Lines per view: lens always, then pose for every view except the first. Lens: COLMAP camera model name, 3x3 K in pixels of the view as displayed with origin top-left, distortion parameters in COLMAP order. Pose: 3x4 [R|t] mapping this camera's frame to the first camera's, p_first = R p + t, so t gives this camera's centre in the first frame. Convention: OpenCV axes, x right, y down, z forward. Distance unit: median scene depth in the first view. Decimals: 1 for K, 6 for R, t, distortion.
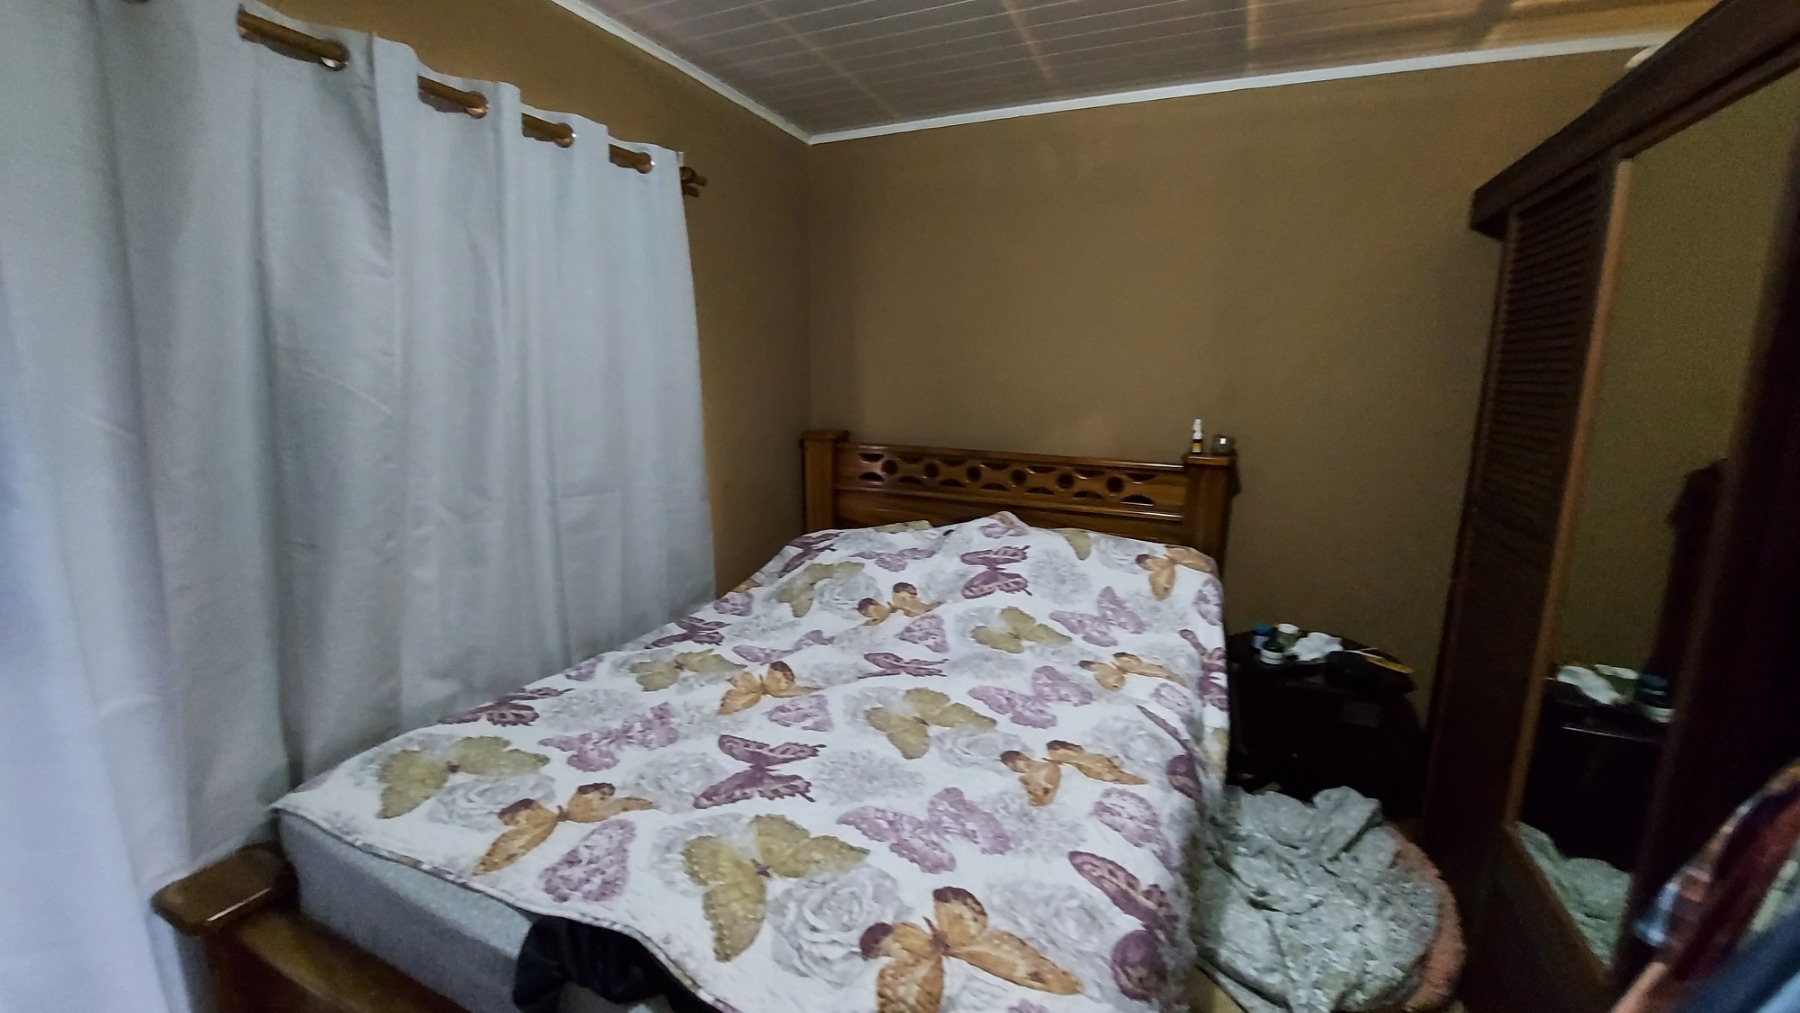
lens RADIAL K [[708.1, 0, 899.9], [0, 708.1, 503.9], [0, 0, 1]] dist [-0.019128, -0.000295]
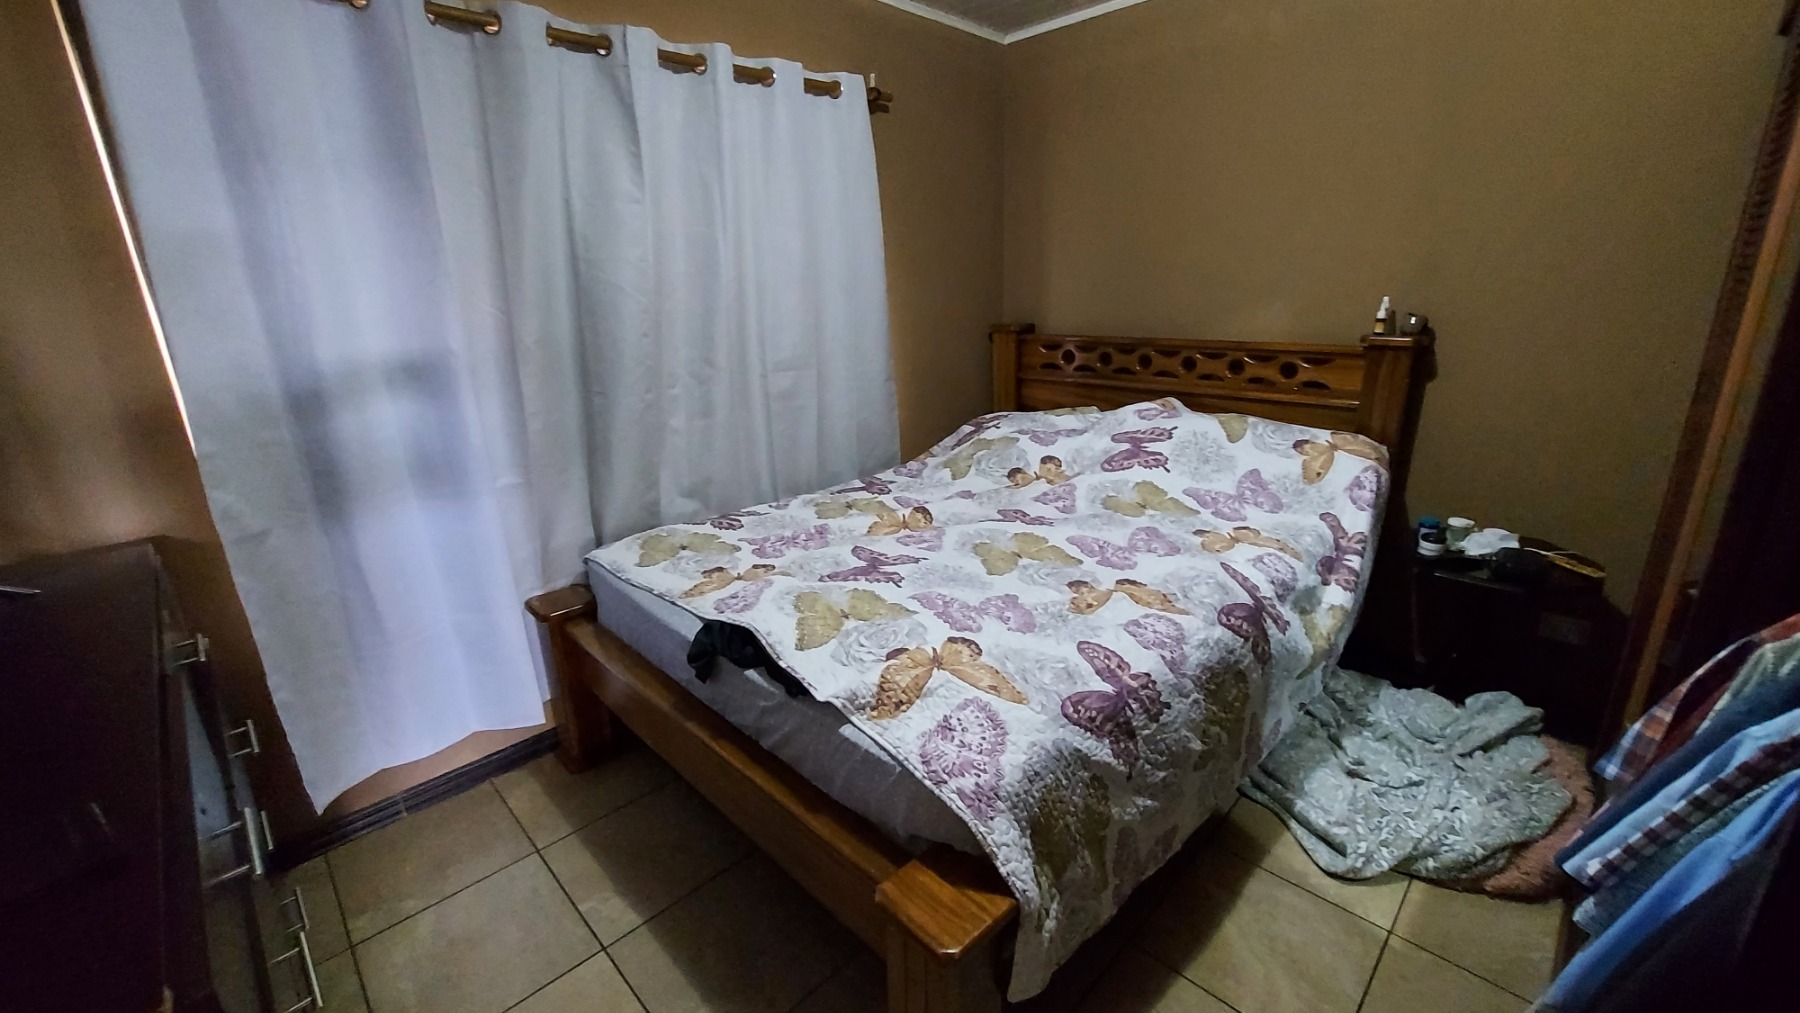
lens RADIAL K [[708.1, 0, 899.9], [0, 708.1, 503.9], [0, 0, 1]] dist [-0.019128, -0.000295]
pose [[0.930711, 0.066214, -0.359713, 0.206277], [-0.023487, 0.992267, 0.121880, 0.061608], [0.365002, -0.104987, 0.925068, -0.130587]]
